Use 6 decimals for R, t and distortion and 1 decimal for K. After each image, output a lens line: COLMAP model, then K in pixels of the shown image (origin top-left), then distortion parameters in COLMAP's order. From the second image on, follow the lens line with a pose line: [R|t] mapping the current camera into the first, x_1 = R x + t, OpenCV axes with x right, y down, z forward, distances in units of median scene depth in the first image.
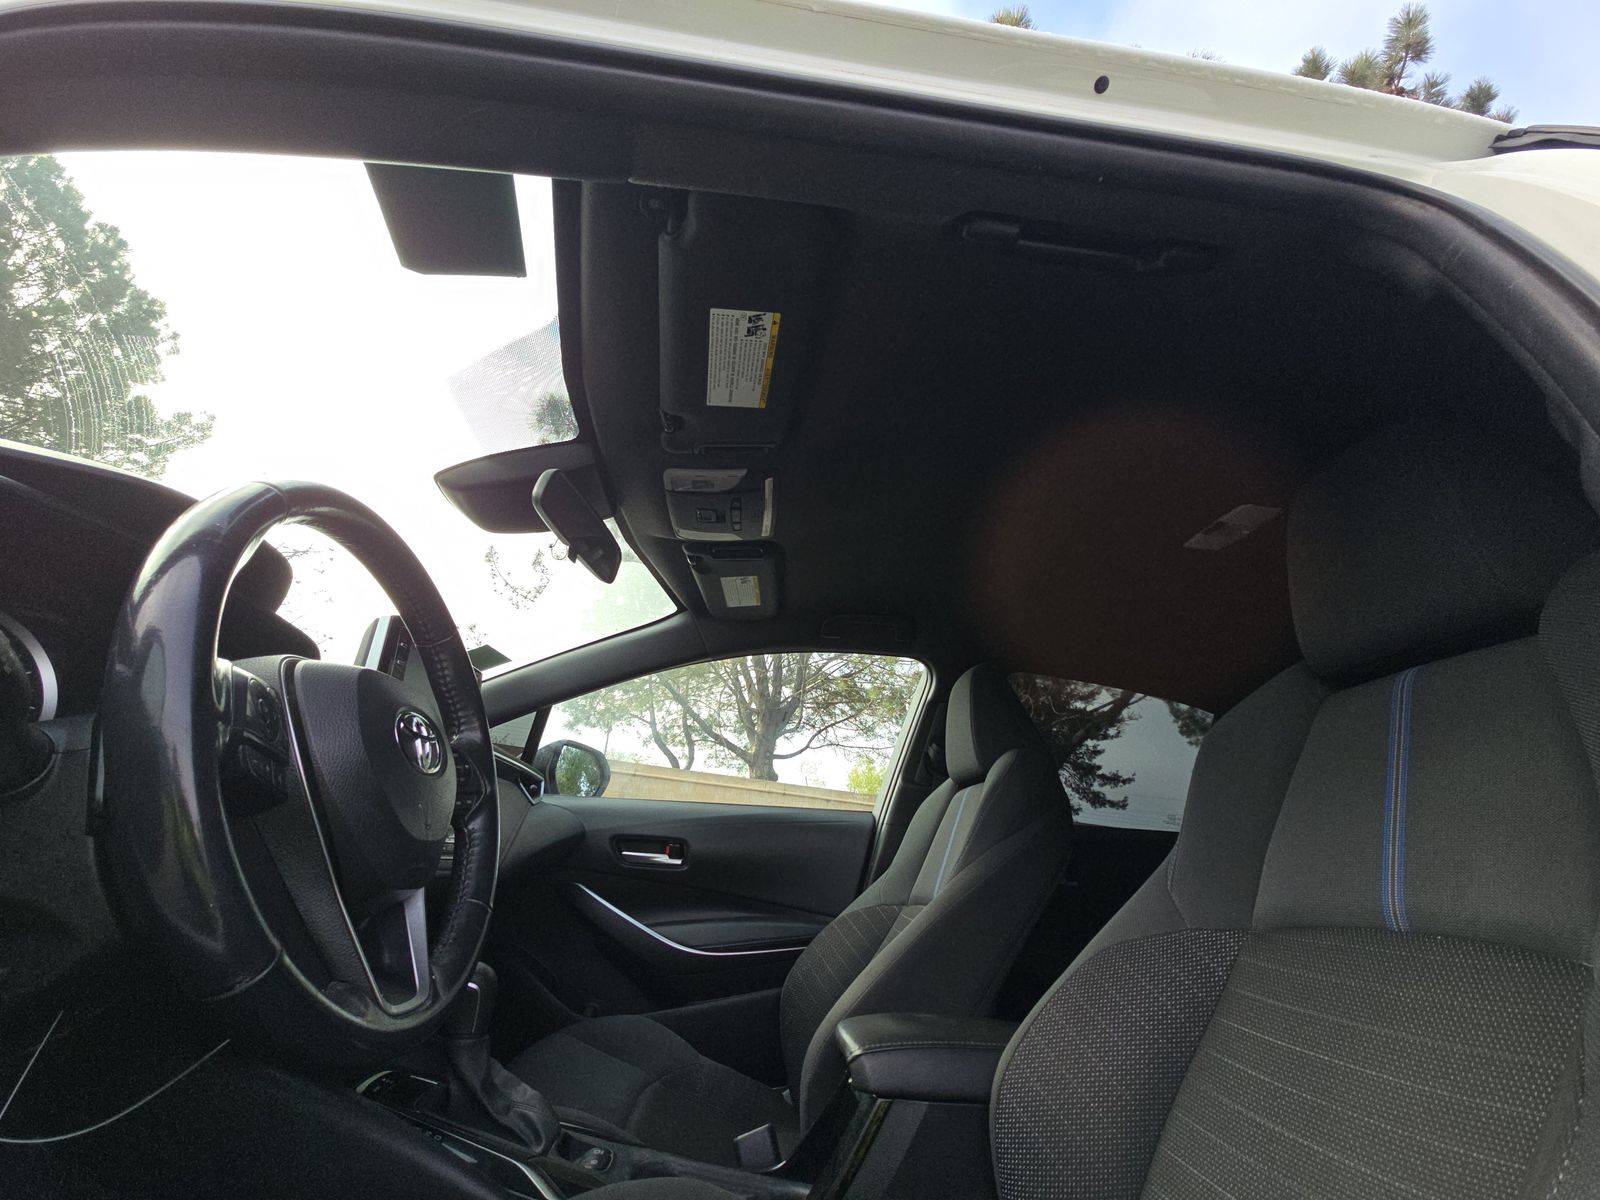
lens RADIAL K [[642.1, 0, 797.9], [0, 642.1, 583.4], [0, 0, 1]] dist [-0.010584, -0.000105]
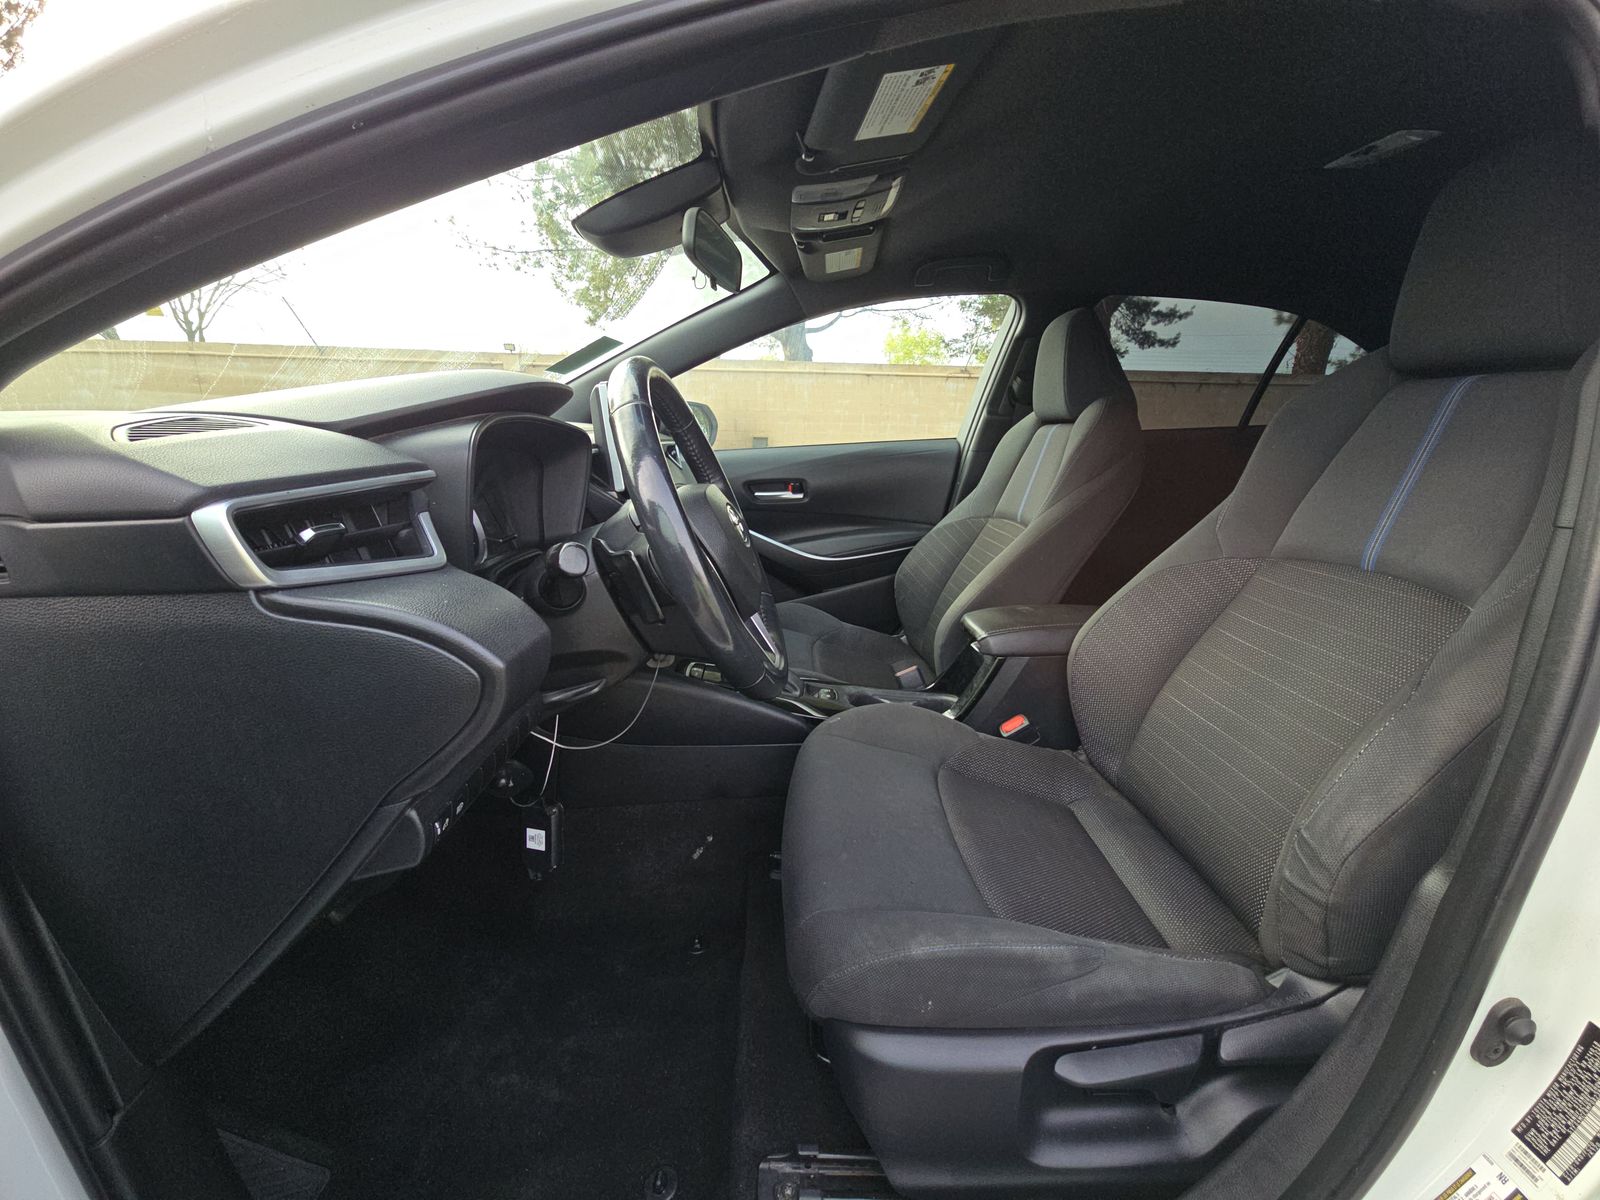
lens RADIAL K [[642.1, 0, 797.9], [0, 642.1, 583.4], [0, 0, 1]] dist [-0.010584, -0.000105]
pose [[0.993531, -0.072829, -0.087134, -0.112558], [0.110245, 0.802646, 0.586179, -0.183430], [0.027247, -0.591993, 0.805482, -0.113907]]
